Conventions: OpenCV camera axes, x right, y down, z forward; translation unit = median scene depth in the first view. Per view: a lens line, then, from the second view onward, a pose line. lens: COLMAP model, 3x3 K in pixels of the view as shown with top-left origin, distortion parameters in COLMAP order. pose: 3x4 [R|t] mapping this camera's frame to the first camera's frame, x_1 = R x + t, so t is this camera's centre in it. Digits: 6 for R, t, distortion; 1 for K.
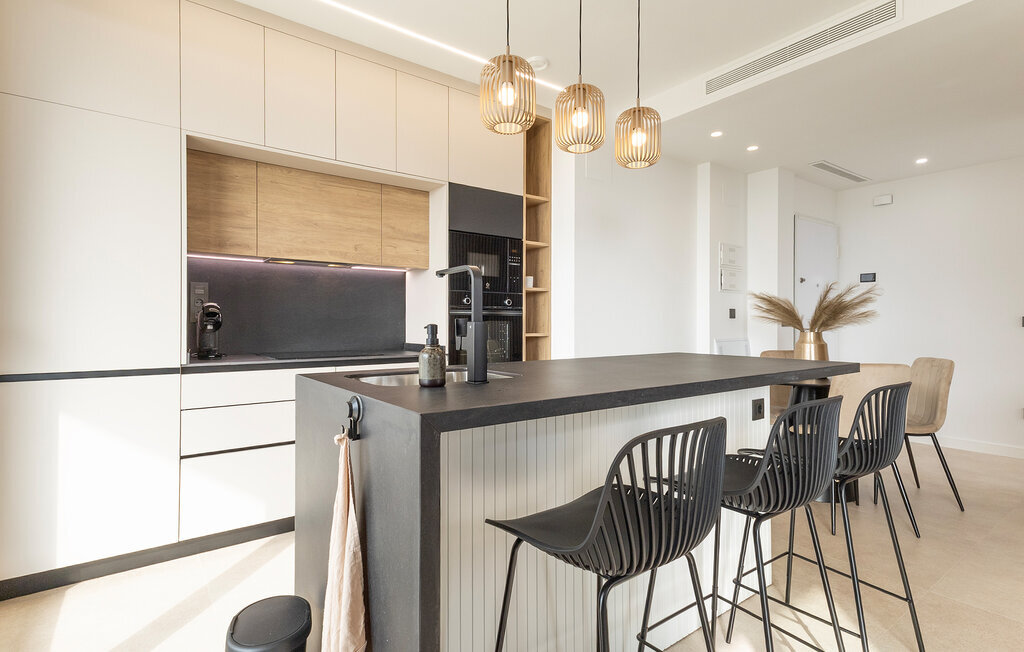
lens RADIAL K [[497.8, 0, 512.8], [0, 497.8, 324.6], [0, 0, 1]] dist [0.028032, -0.003015]
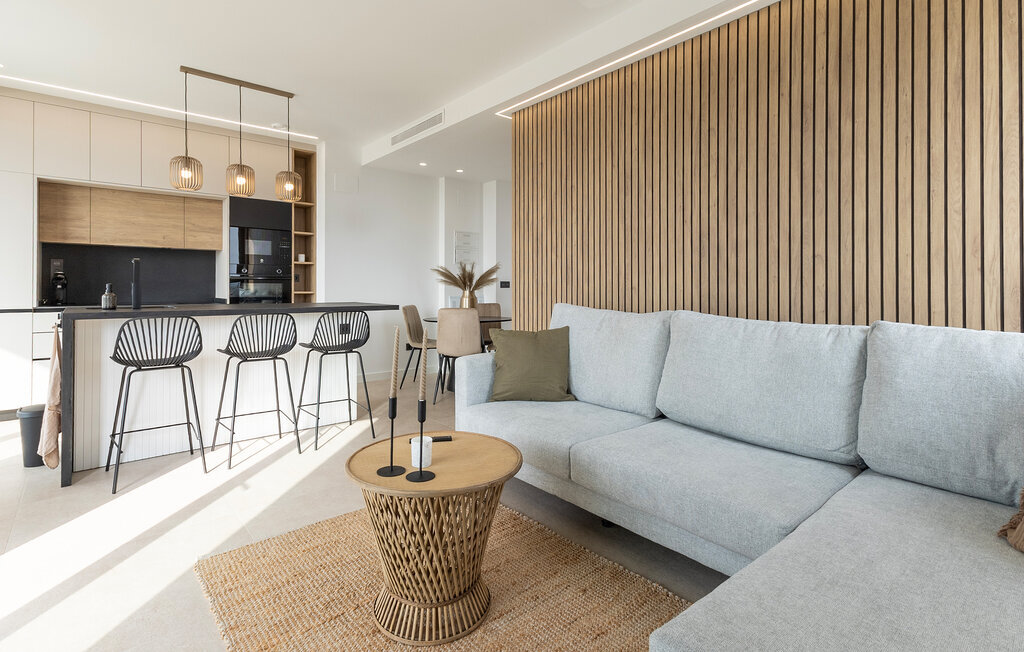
lens RADIAL K [[497.8, 0, 512.7], [0, 497.8, 287.6], [0, 0, 1]] dist [0.028032, -0.003015]
pose [[0.998742, 0.000321, 0.050151, 0.709838], [-0.000066, 0.999987, -0.005089, 0.014883], [-0.050152, 0.005080, 0.998729, -0.659782]]
